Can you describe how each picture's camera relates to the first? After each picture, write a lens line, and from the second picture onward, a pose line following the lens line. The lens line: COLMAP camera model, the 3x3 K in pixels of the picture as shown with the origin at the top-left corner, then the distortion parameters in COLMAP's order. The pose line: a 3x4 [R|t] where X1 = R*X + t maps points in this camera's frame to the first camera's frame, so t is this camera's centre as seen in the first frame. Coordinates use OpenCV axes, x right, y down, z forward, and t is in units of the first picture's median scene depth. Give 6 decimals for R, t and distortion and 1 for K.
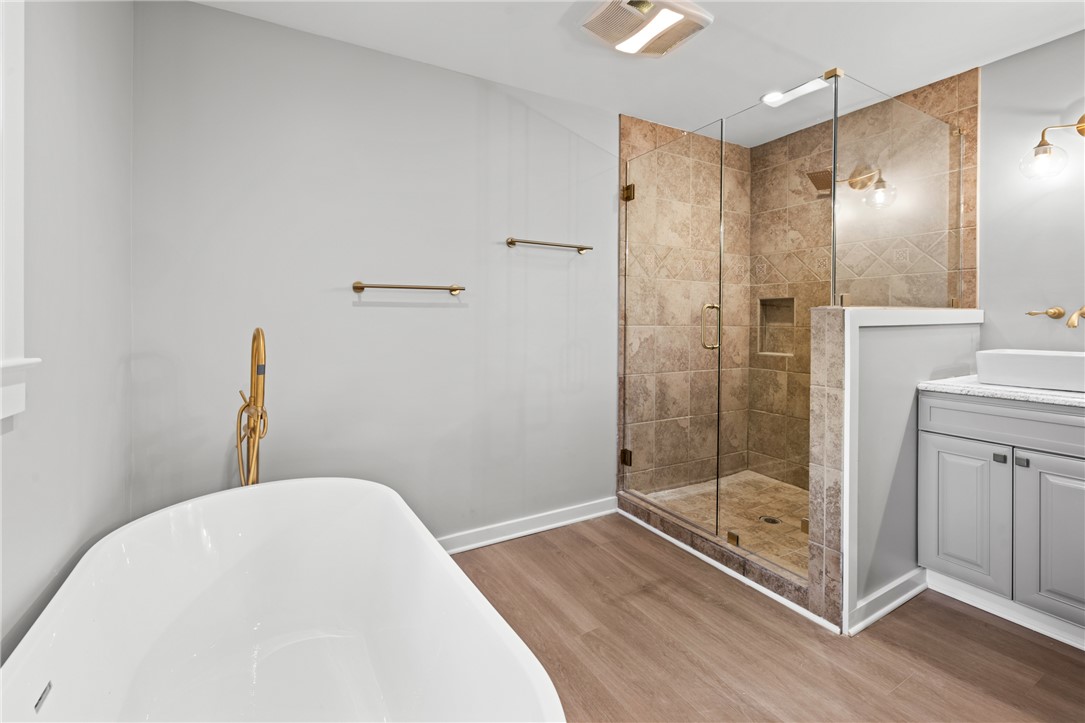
lens RADIAL K [[463.0, 0, 548.4], [0, 463.0, 315.8], [0, 0, 1]] dist [-0.001973, -0.000462]
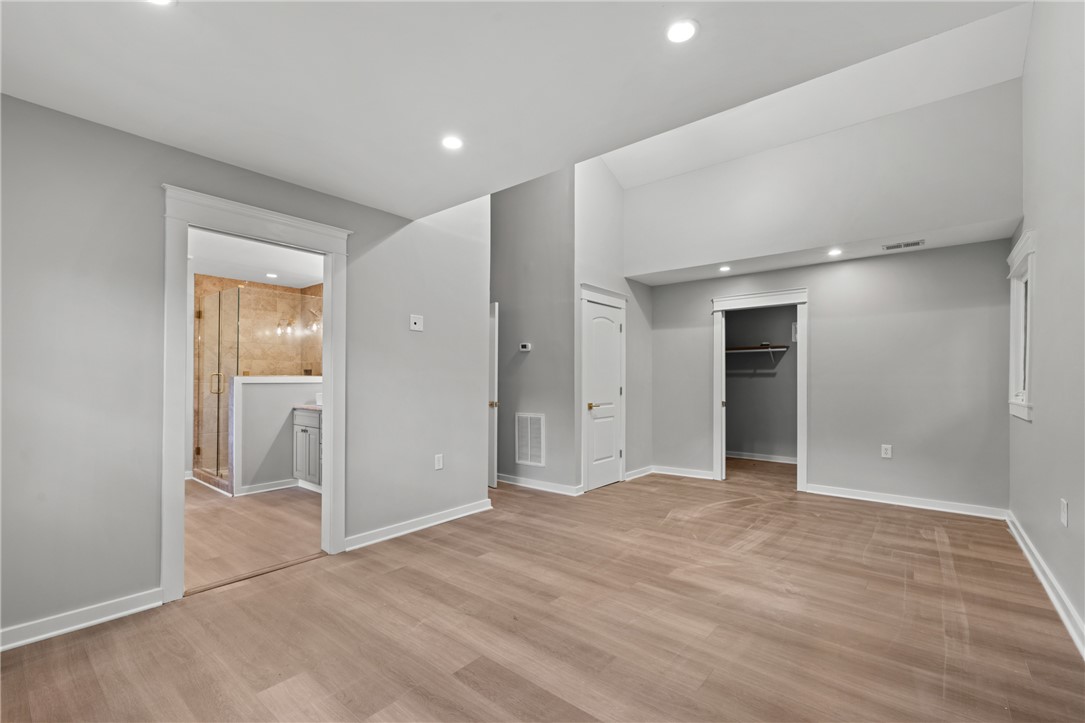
lens RADIAL K [[463.0, 0, 534.6], [0, 463.0, 382.5], [0, 0, 1]] dist [-0.001973, -0.000462]
pose [[0.941171, 0.006465, 0.337870, 0.831222], [-0.010365, 0.999899, 0.009742, -0.013955], [-0.337773, -0.012671, 0.941142, -1.285978]]
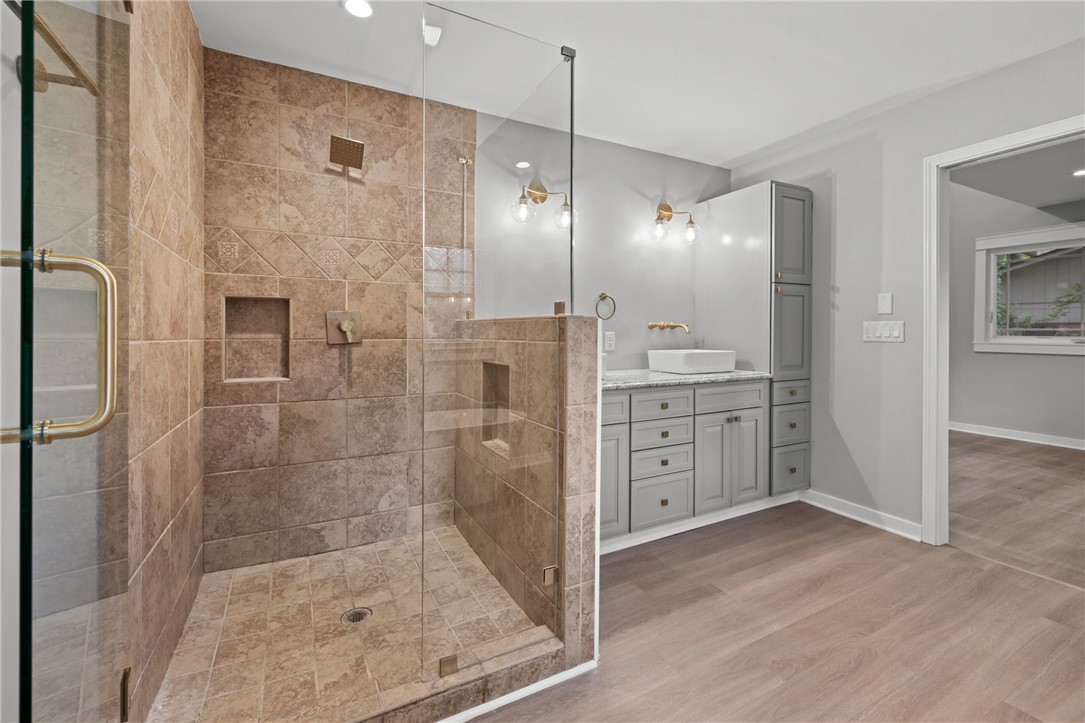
lens RADIAL K [[463.0, 0, 528.9], [0, 463.0, 336.7], [0, 0, 1]] dist [-0.001973, -0.000462]
pose [[0.059828, -0.010893, 0.998149, -0.181265], [-0.011677, 0.999864, 0.011612, 0.008429], [-0.998140, -0.012350, 0.059693, 0.649637]]
